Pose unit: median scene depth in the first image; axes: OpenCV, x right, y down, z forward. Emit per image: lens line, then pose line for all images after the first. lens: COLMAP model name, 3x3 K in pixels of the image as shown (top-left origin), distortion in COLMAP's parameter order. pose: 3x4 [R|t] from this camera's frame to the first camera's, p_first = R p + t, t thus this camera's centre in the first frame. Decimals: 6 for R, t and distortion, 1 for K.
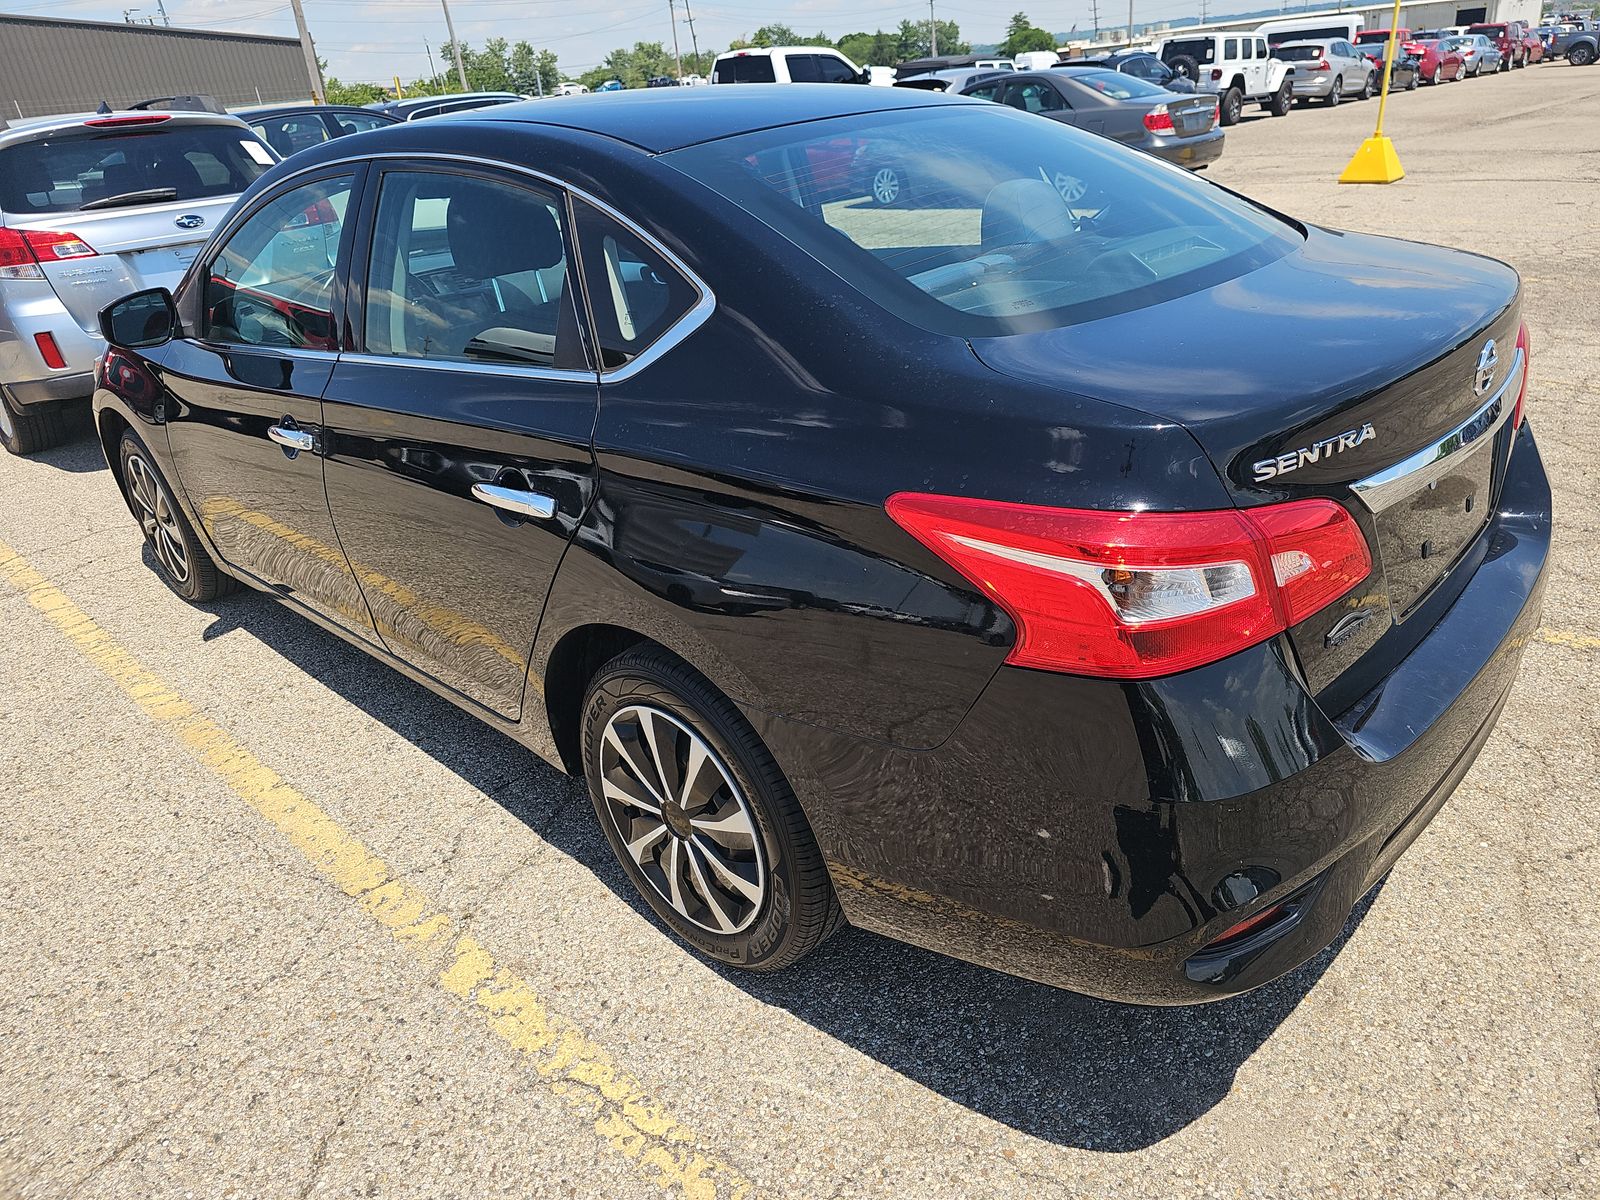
lens RADIAL K [[1063.5, 0, 807.1], [0, 1063.5, 609.0], [0, 0, 1]] dist [0.061893, -0.061718]
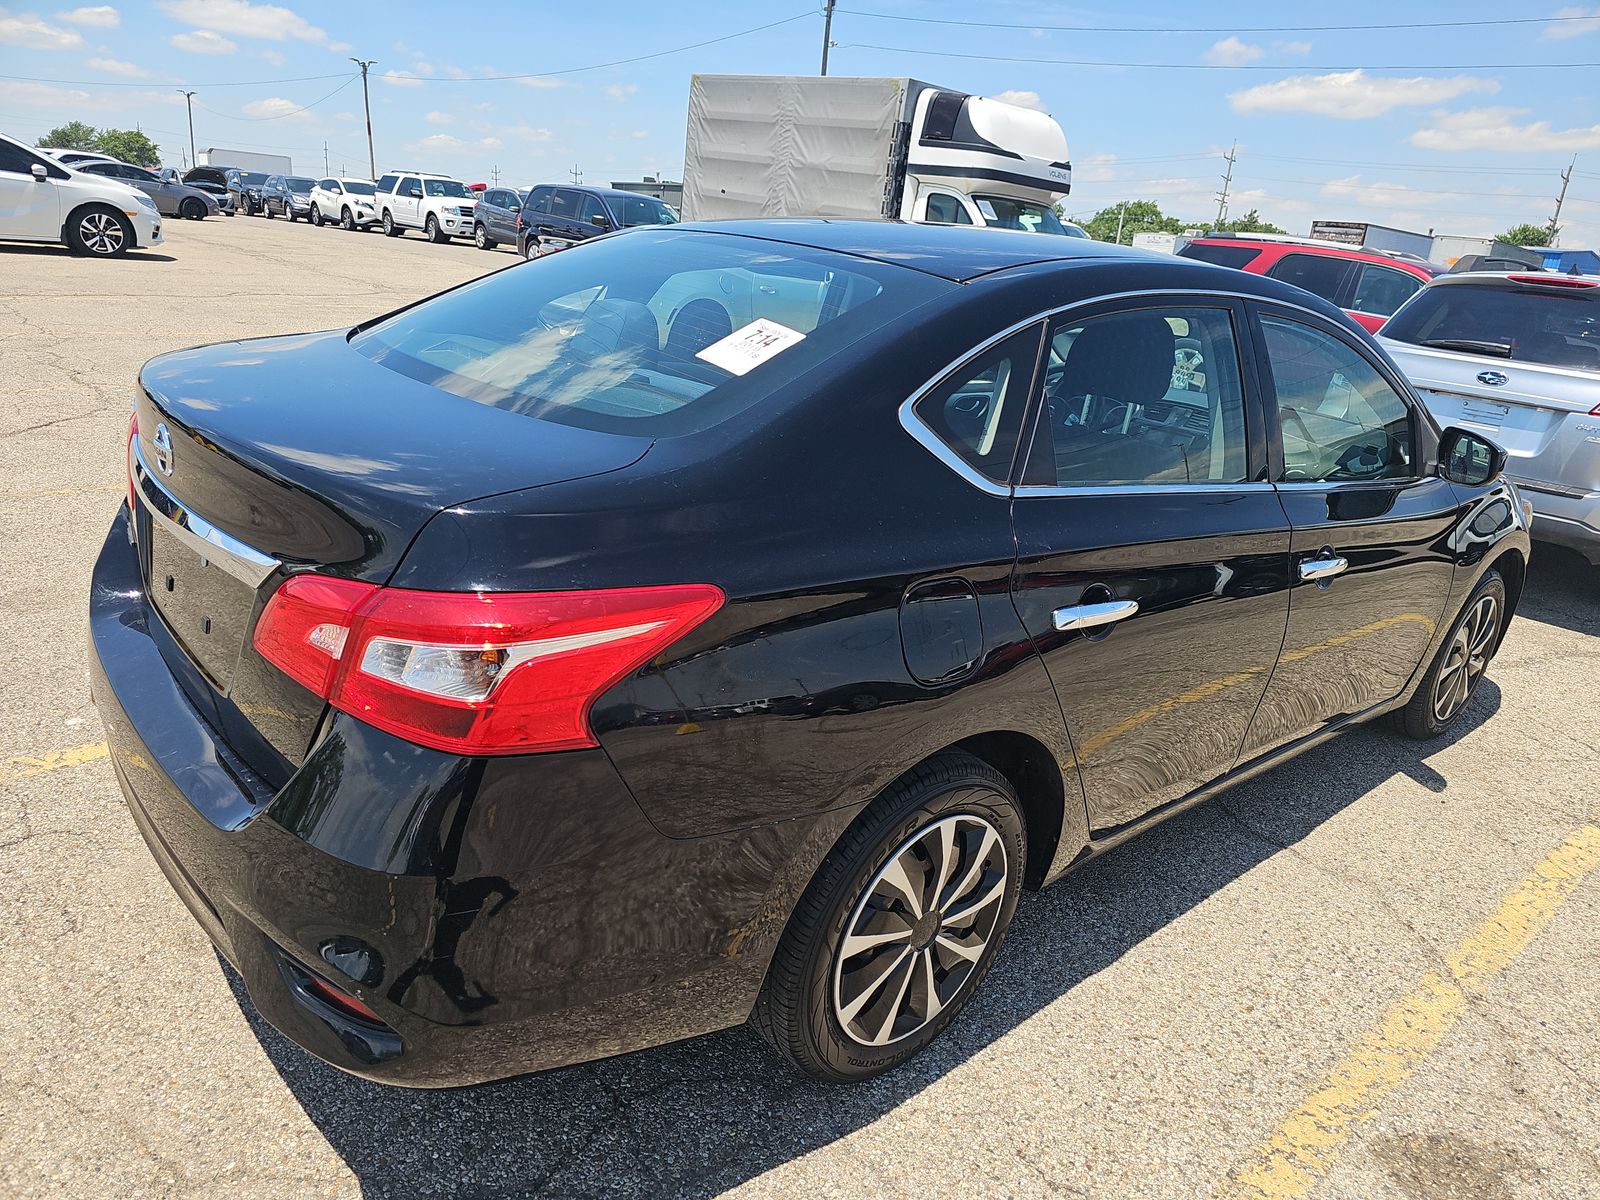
lens RADIAL K [[1077.0, 0, 800.0], [0, 1077.0, 600.0], [0, 0, 1]] dist [0.023602, -0.031363]
pose [[-0.111836, 0.386738, -0.915383, 1.361574], [-0.517285, 0.763860, 0.385920, -0.716378], [0.848474, 0.516674, 0.114627, 1.263125]]
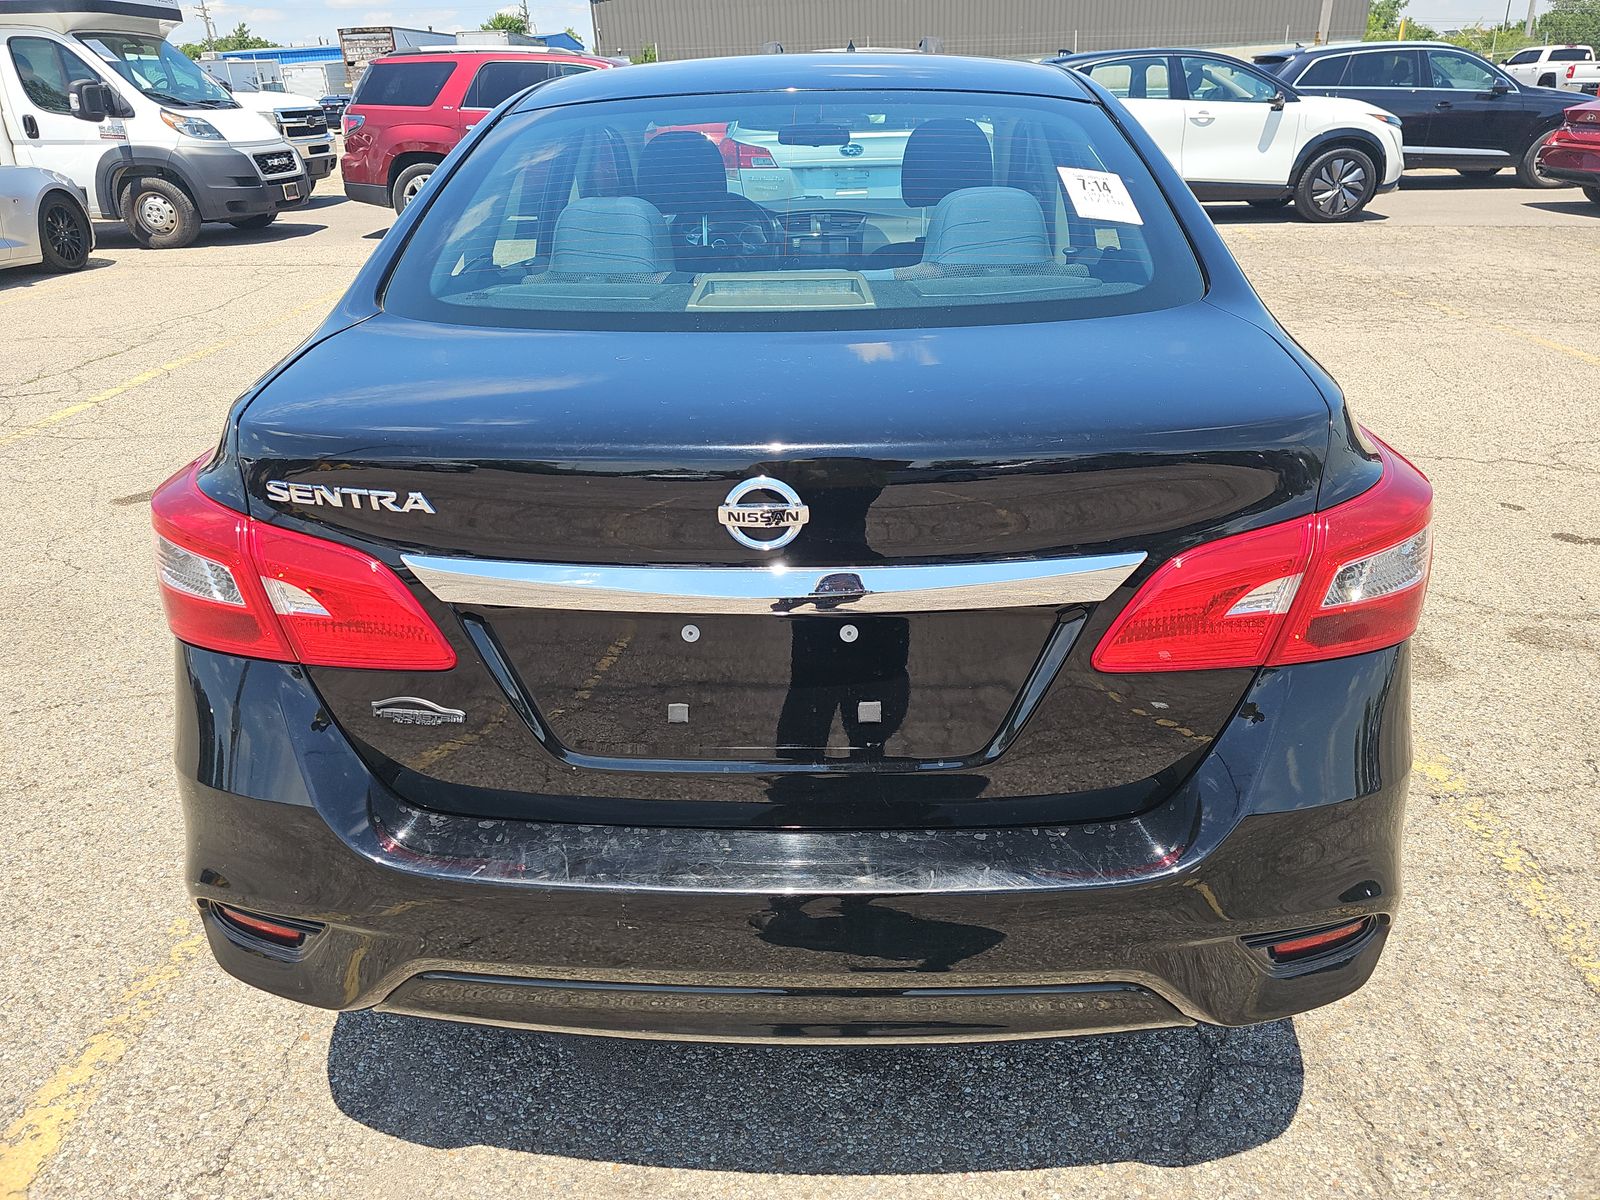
lens RADIAL K [[1063.5, 0, 807.1], [0, 1063.5, 609.0], [0, 0, 1]] dist [0.061893, -0.061718]
pose [[0.648368, 0.388889, -0.654511, 0.976436], [-0.359880, 0.914138, 0.186649, -0.265906], [0.670899, 0.114528, 0.732651, 0.433454]]
